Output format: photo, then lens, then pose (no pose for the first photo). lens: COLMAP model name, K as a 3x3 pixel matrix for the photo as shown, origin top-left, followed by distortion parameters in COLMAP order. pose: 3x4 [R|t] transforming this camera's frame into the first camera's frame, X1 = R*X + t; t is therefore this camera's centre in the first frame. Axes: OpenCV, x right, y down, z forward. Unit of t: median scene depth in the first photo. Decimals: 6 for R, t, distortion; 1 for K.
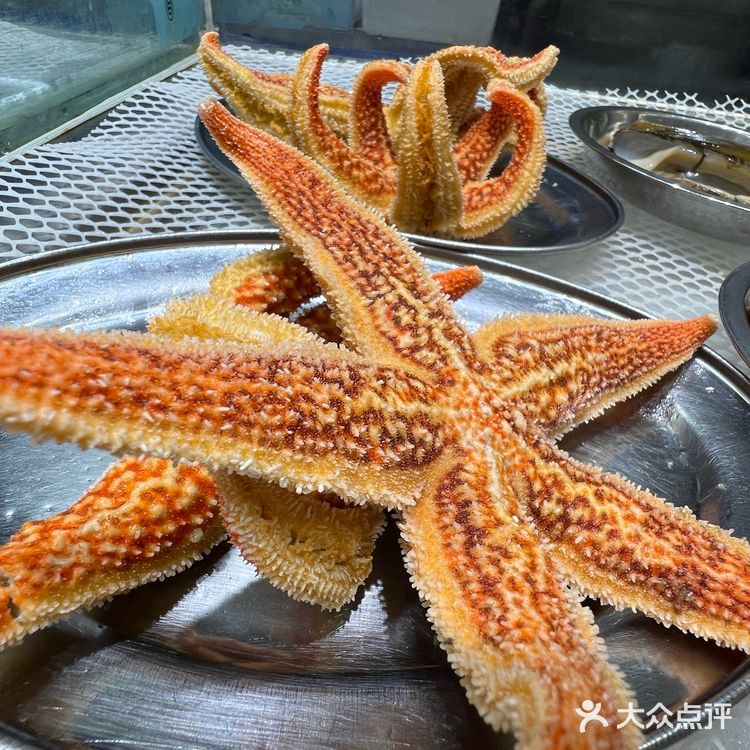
lens RADIAL K [[539.3, 0, 371.1], [0, 539.3, 372.5], [0, 0, 1]] dist [-0.005831, -0.003282]
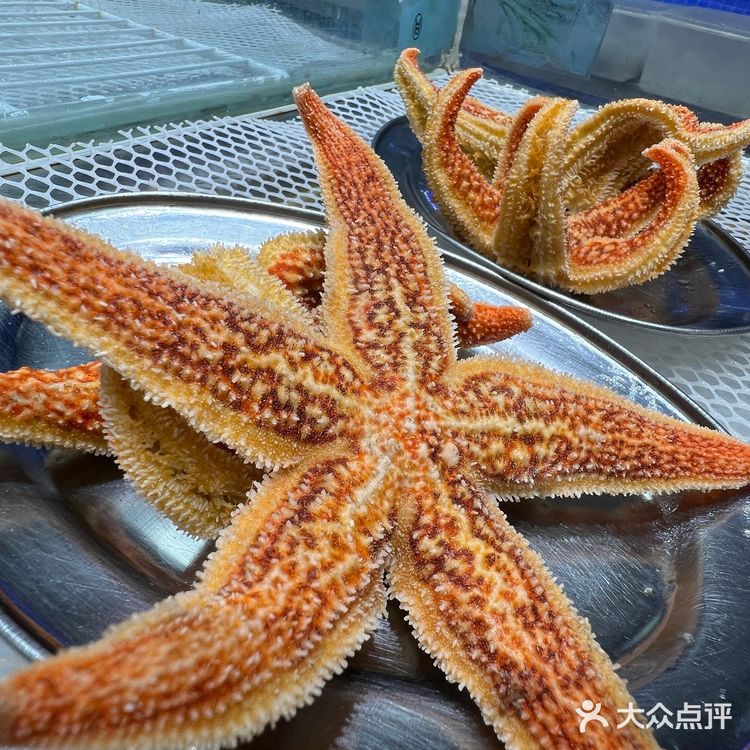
lens RADIAL K [[539.9, 0, 374.4], [0, 539.9, 372.1], [0, 0, 1]] dist [-0.005773, 0.003844]
pose [[0.885620, 0.333408, -0.323289, 0.415490], [-0.350370, 0.936591, 0.006100, -0.004866], [0.304823, 0.107869, 0.946281, 0.041650]]
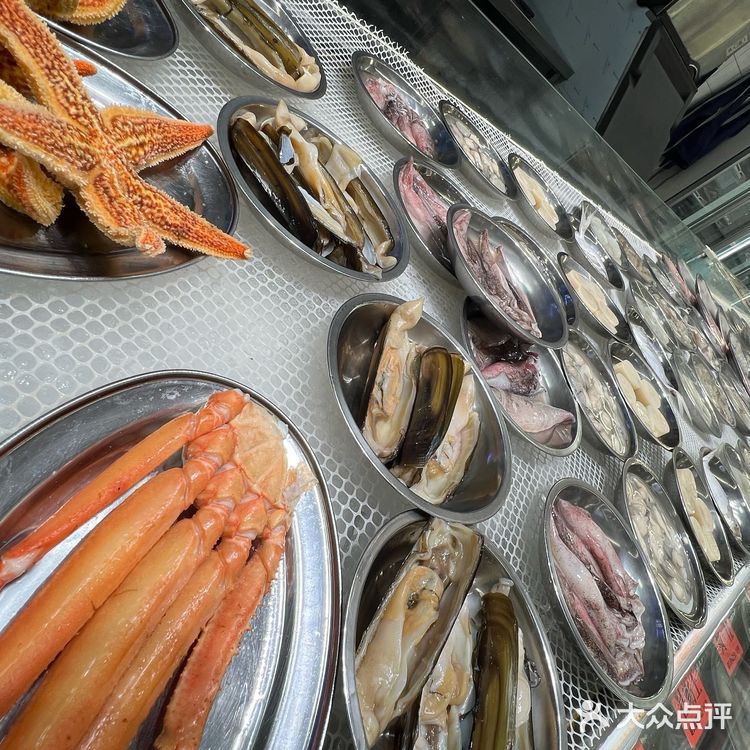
lens RADIAL K [[539.9, 0, 374.4], [0, 539.9, 372.1], [0, 0, 1]] dist [-0.005773, 0.003844]
pose [[0.691786, -0.088259, 0.716689, -0.717997], [-0.218364, 0.920466, 0.324130, -0.056318], [-0.688295, -0.380727, 0.617492, -1.516454]]
